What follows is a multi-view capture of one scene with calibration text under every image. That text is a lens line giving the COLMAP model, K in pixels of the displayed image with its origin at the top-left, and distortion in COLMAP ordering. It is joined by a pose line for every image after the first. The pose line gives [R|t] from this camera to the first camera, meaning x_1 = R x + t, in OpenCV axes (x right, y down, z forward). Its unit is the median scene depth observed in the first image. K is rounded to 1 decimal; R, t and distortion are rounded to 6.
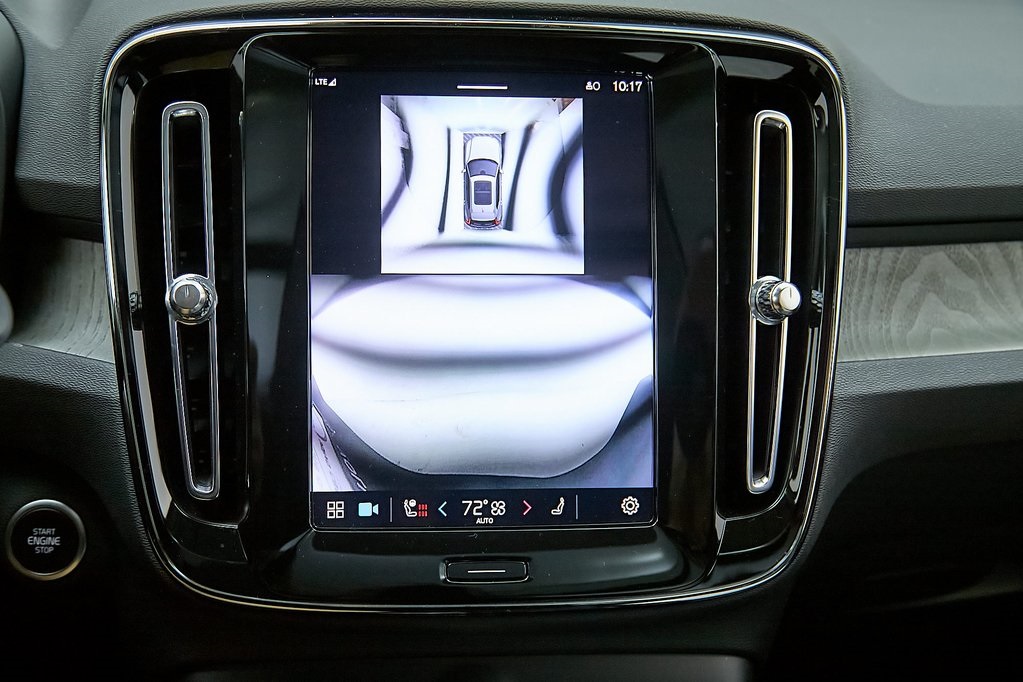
lens RADIAL K [[1215.4, 0, 516.7], [0, 1215.4, 358.4], [0, 0, 1]] dist [0.012032, -0.005011]
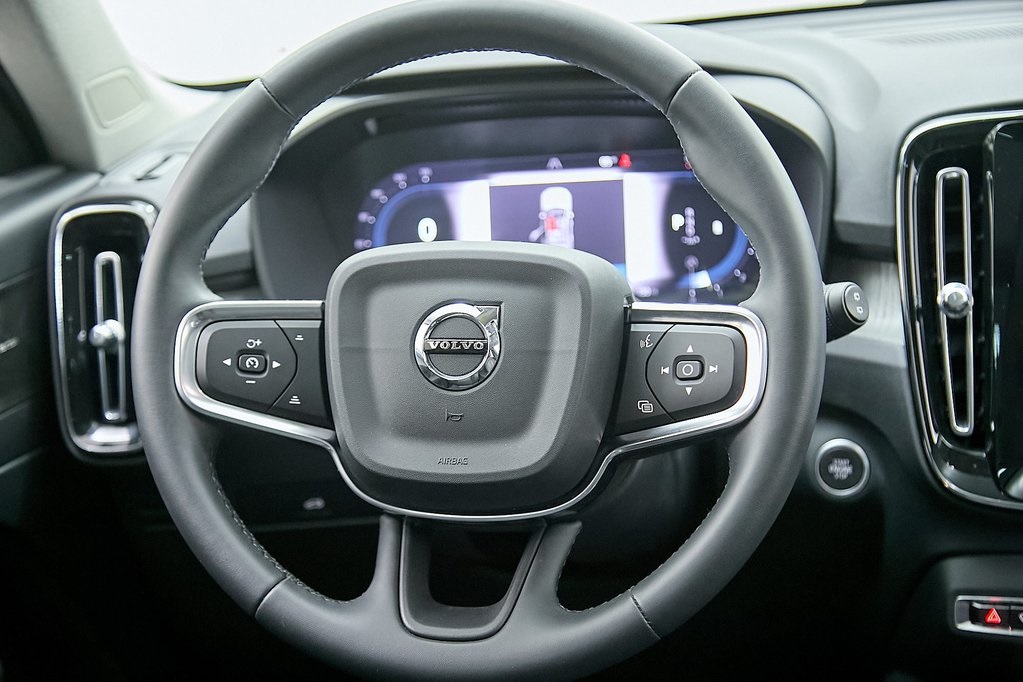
lens RADIAL K [[1828.9, 0, 508.0], [0, 1828.9, 343.8], [0, 0, 1]] dist [-0.019000, -0.083450]
pose [[0.920908, 0.007848, -0.389701, 0.097509], [-0.021411, 0.999306, -0.030472, 0.081572], [0.389191, 0.036405, 0.920437, -1.237628]]
